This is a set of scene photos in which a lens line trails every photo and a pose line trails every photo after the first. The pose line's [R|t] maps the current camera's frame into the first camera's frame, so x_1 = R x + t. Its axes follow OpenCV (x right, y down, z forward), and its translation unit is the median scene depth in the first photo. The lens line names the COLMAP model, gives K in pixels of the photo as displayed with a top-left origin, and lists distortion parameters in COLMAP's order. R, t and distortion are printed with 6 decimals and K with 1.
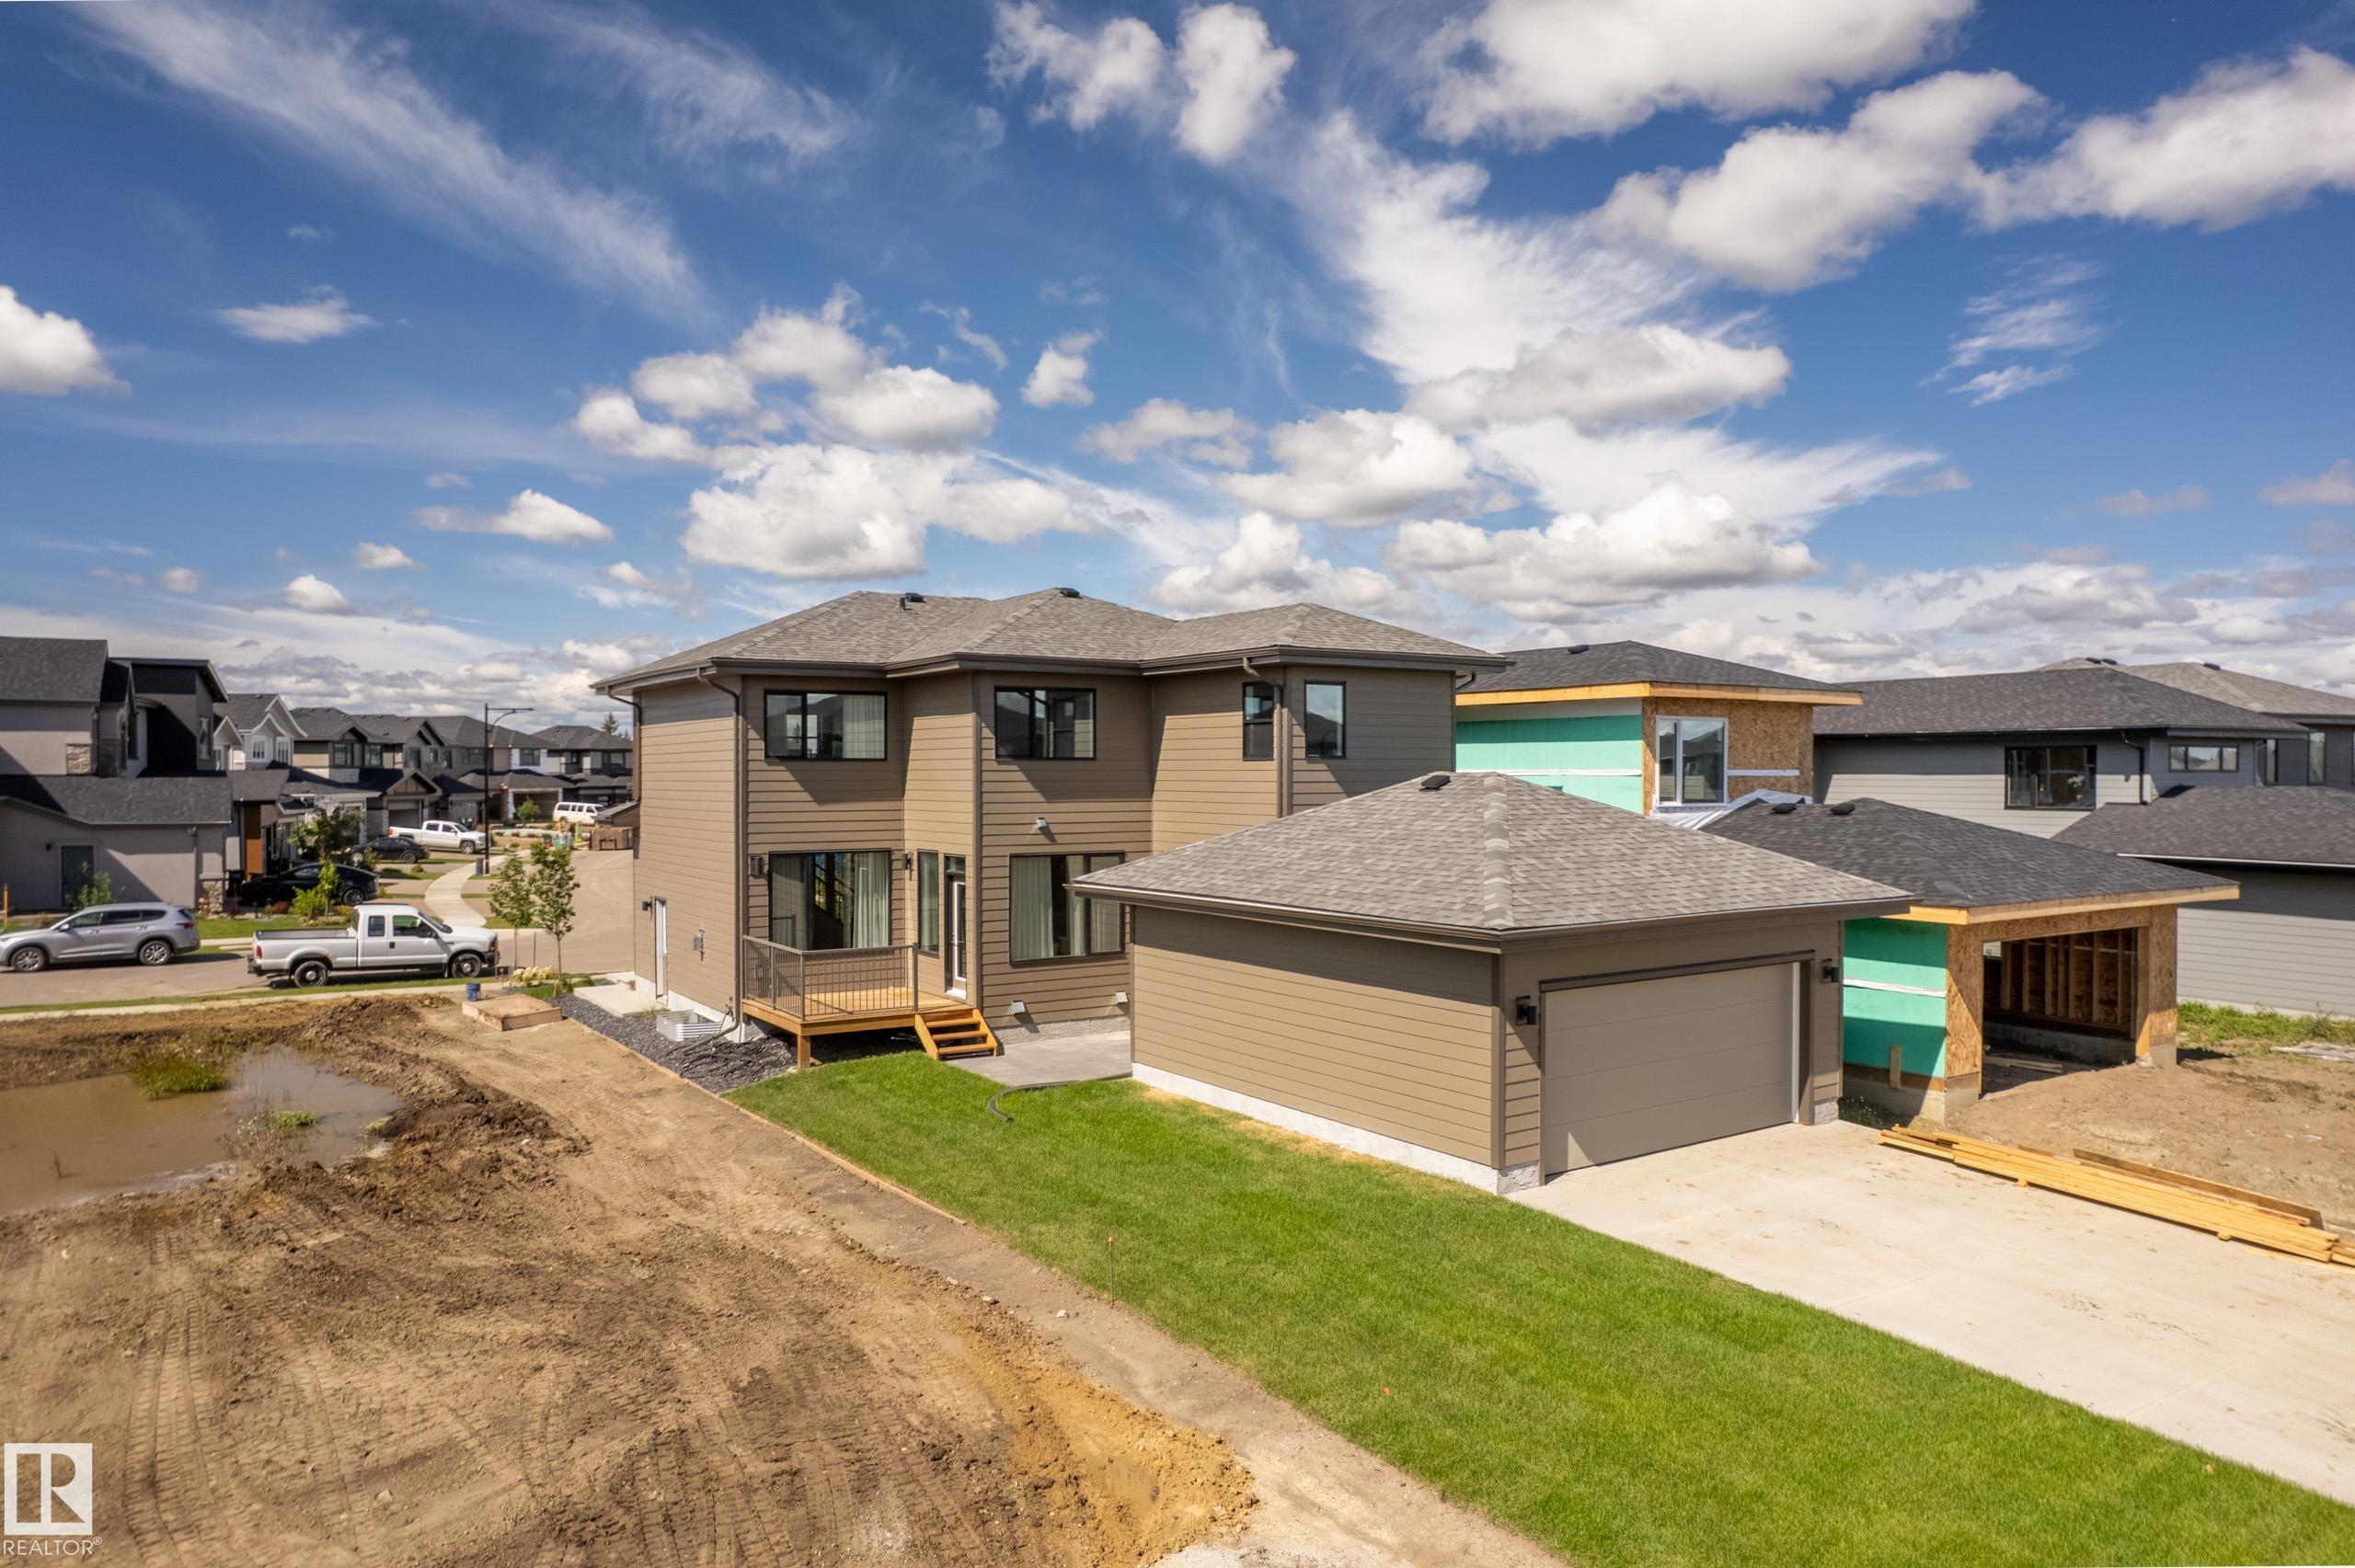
lens RADIAL K [[1531.0, 0, 1164.9], [0, 1531.0, 787.5], [0, 0, 1]] dist [-0.057701, 0.041781]
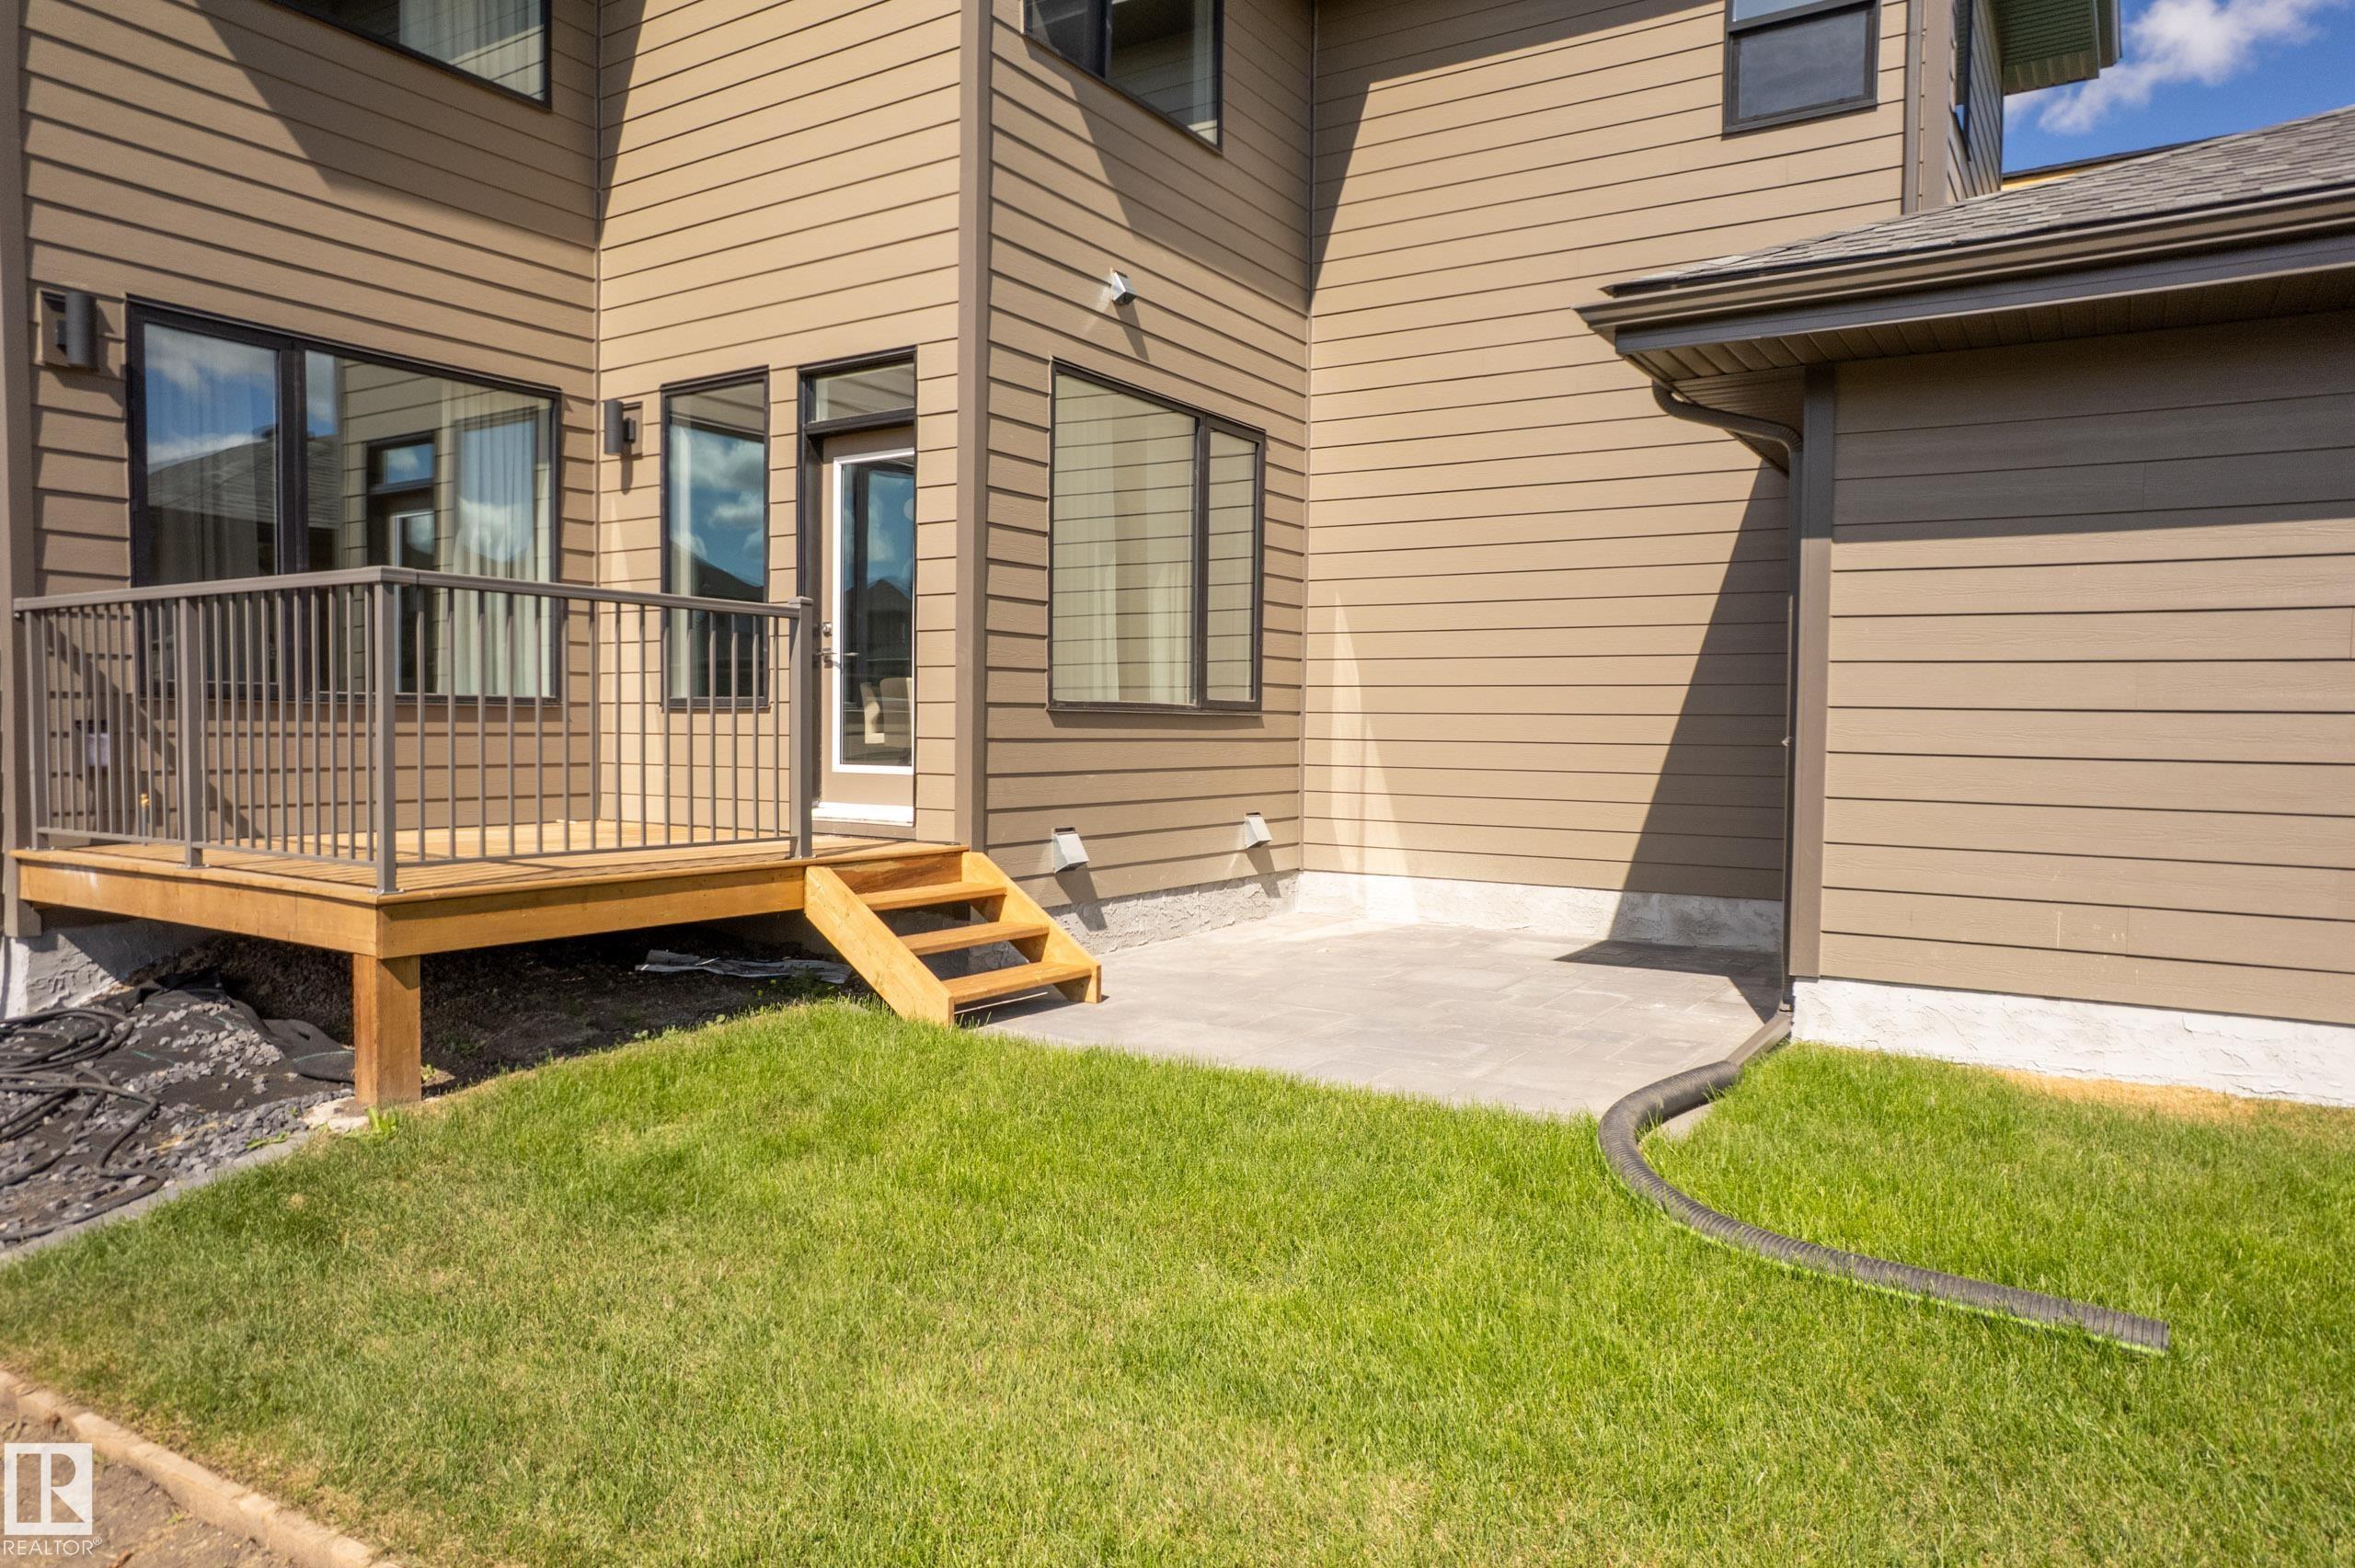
lens RADIAL K [[1531.0, 0, 1175.0], [0, 1531.0, 785.6], [0, 0, 1]] dist [-0.057701, 0.041781]
pose [[0.912750, -0.004271, 0.408497, -0.203725], [-0.009721, 0.999435, 0.032170, 0.119237], [-0.408403, -0.033334, 0.912193, 0.695309]]
